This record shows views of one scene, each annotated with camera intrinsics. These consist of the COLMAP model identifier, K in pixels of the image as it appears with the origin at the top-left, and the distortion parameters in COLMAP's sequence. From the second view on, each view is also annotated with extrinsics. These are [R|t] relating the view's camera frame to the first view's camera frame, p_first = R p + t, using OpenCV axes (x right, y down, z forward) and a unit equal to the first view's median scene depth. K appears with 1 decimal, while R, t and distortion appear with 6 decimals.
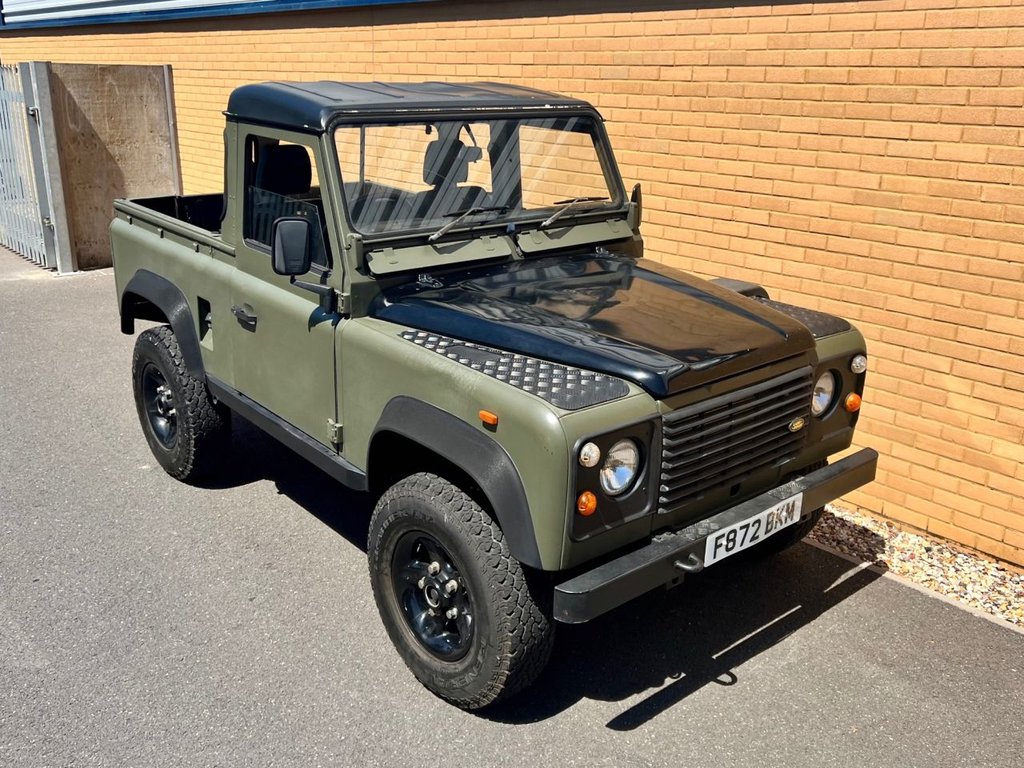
lens RADIAL K [[1008.6, 0, 531.4], [0, 1008.6, 381.5], [0, 0, 1]] dist [0.017398, 0.012485]
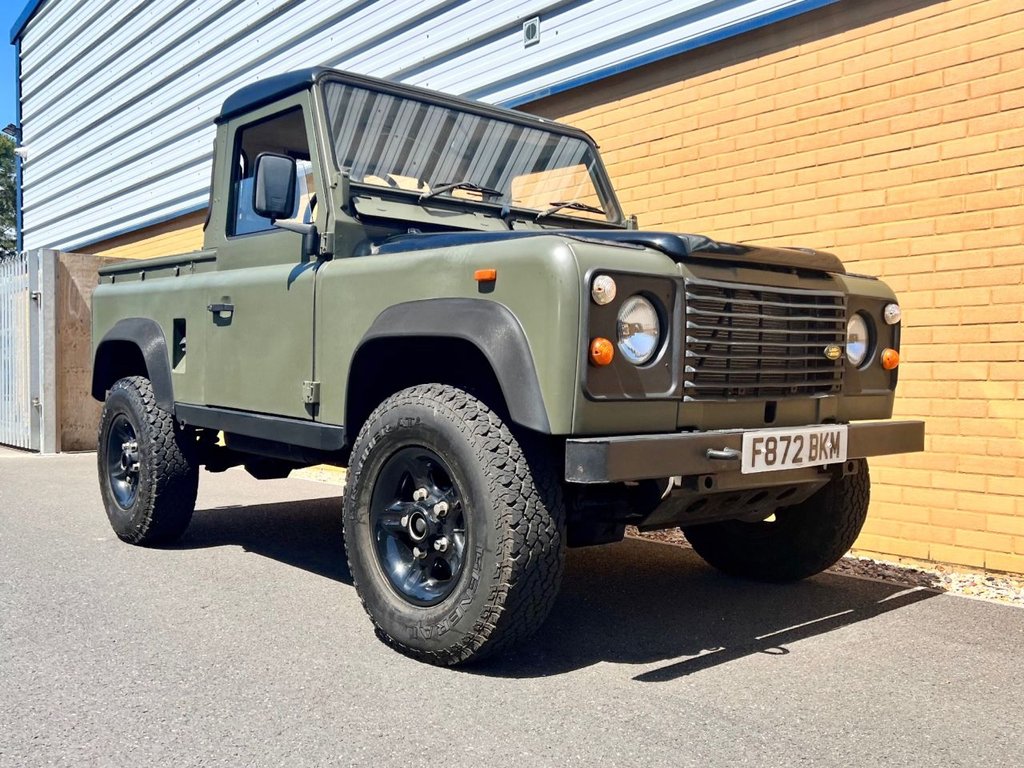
lens RADIAL K [[991.3, 0, 501.2], [0, 991.3, 408.0], [0, 0, 1]] dist [0.021848, -0.016889]
pose [[0.999878, -0.009109, -0.012698, -0.015760], [0.005193, 0.960051, -0.279776, 0.320027], [0.014739, 0.279675, 0.959981, 0.169092]]
